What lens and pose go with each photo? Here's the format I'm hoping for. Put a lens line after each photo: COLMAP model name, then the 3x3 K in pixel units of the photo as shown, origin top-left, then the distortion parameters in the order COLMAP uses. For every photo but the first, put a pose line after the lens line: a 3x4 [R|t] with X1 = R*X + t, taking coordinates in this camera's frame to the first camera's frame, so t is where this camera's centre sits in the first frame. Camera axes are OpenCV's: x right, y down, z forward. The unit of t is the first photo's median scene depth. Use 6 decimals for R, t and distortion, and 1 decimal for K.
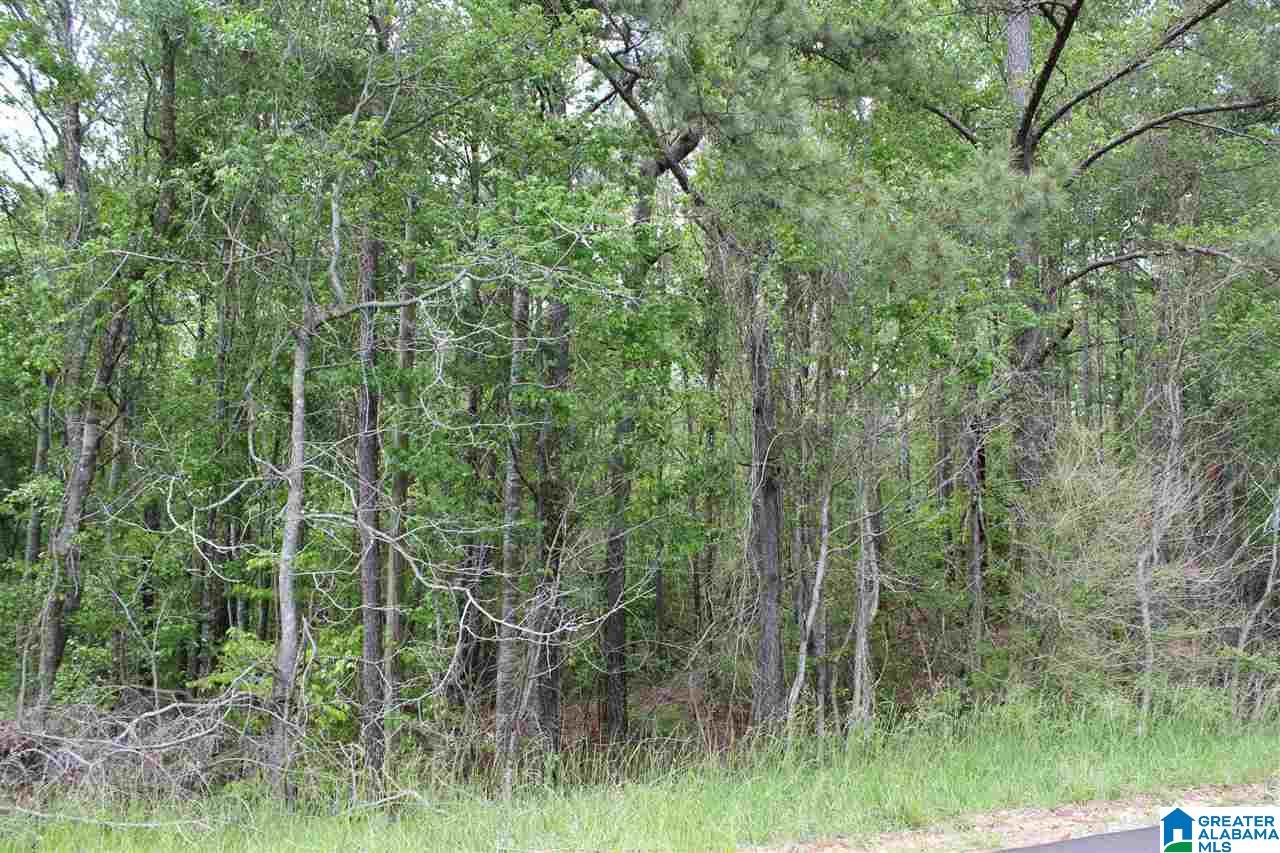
lens RADIAL K [[1075.9, 0, 632.8], [0, 1075.9, 435.4], [0, 0, 1]] dist [-0.161208, 0.135205]
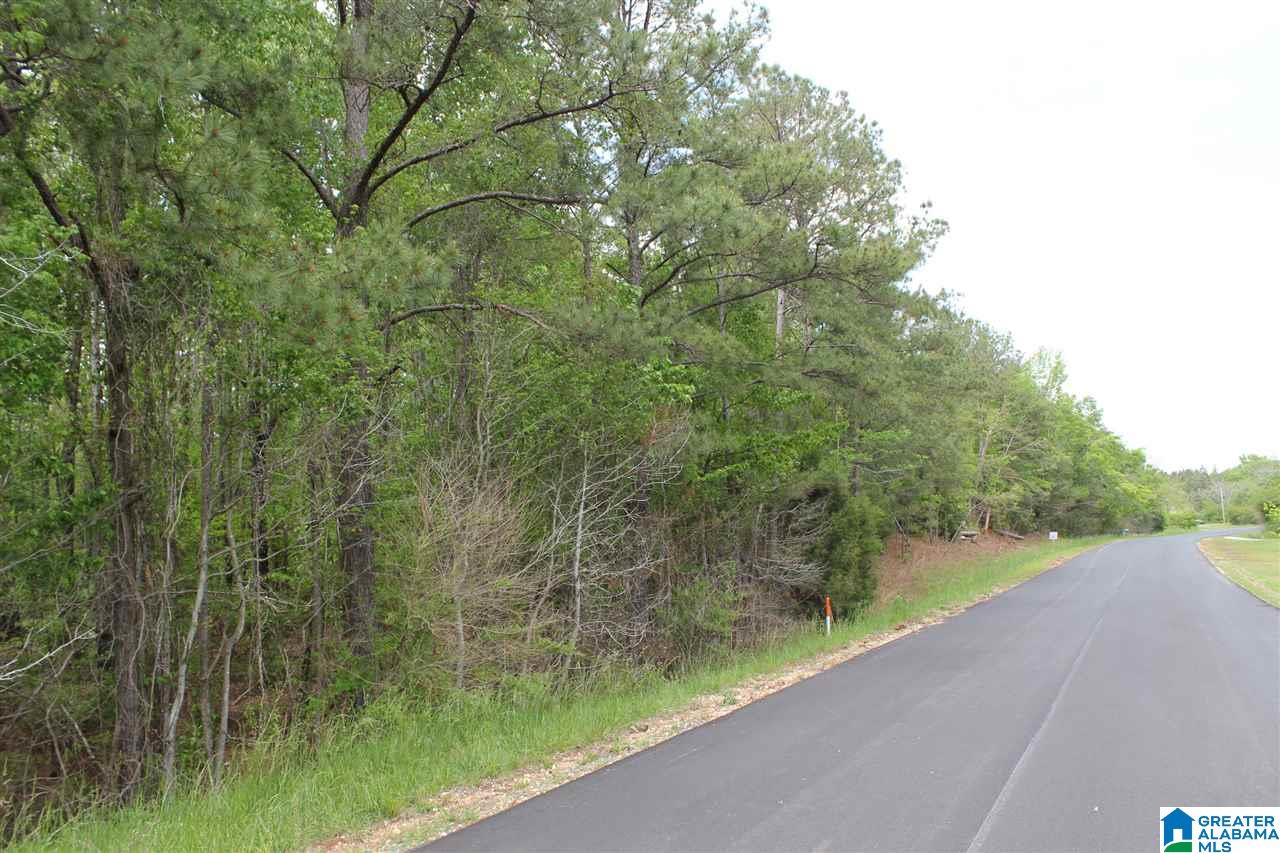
lens RADIAL K [[1075.9, 0, 625.0], [0, 1075.9, 441.3], [0, 0, 1]] dist [-0.161208, 0.135205]
pose [[0.765500, 0.014719, 0.643267, -0.203929], [-0.022397, 0.999742, 0.003777, -0.043743], [-0.643046, -0.017298, 0.765632, -0.067454]]
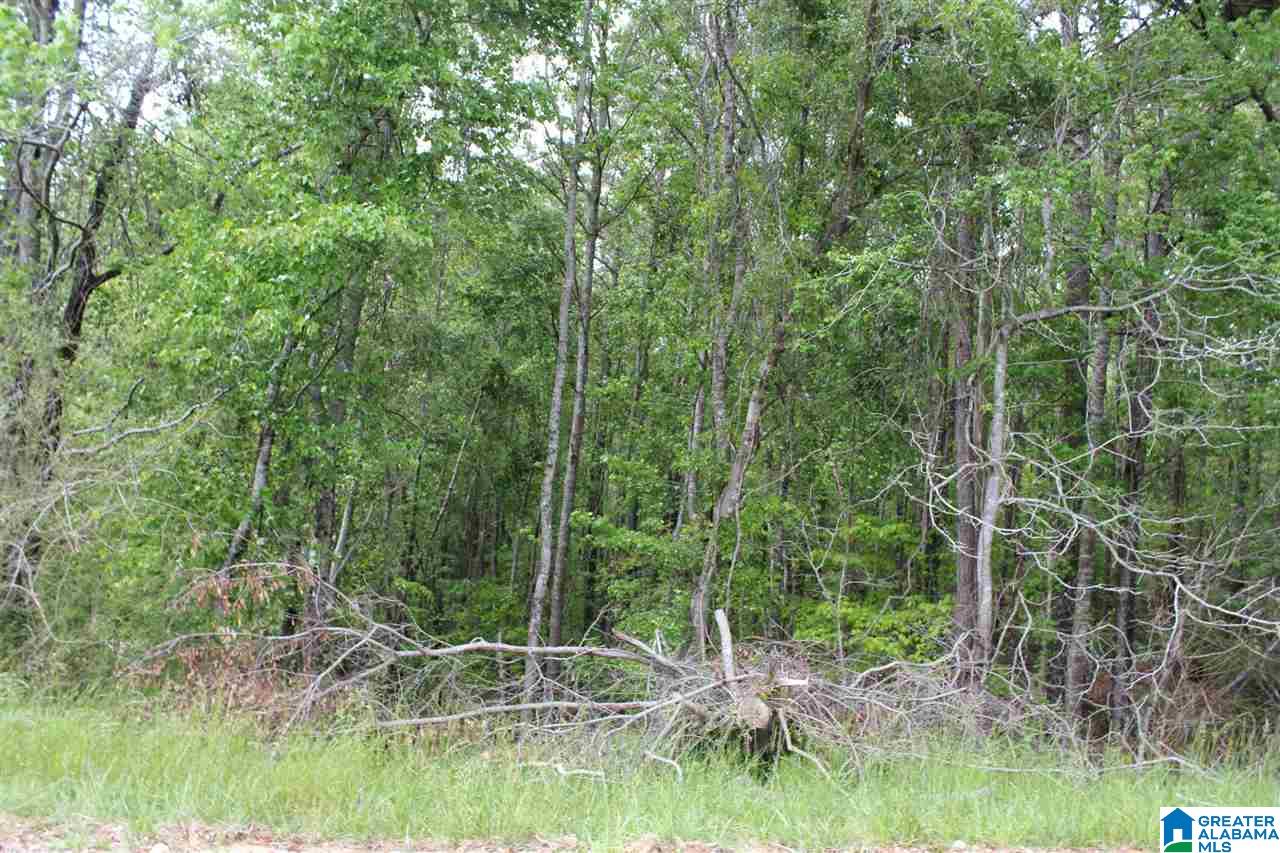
lens RADIAL K [[1075.9, 0, 620.4], [0, 1075.9, 445.9], [0, 0, 1]] dist [-0.161208, 0.135205]
pose [[0.956171, 0.046158, -0.289148, -0.384914], [-0.031465, 0.997976, 0.055260, -0.027984], [0.291113, -0.043740, 0.955688, -0.166952]]
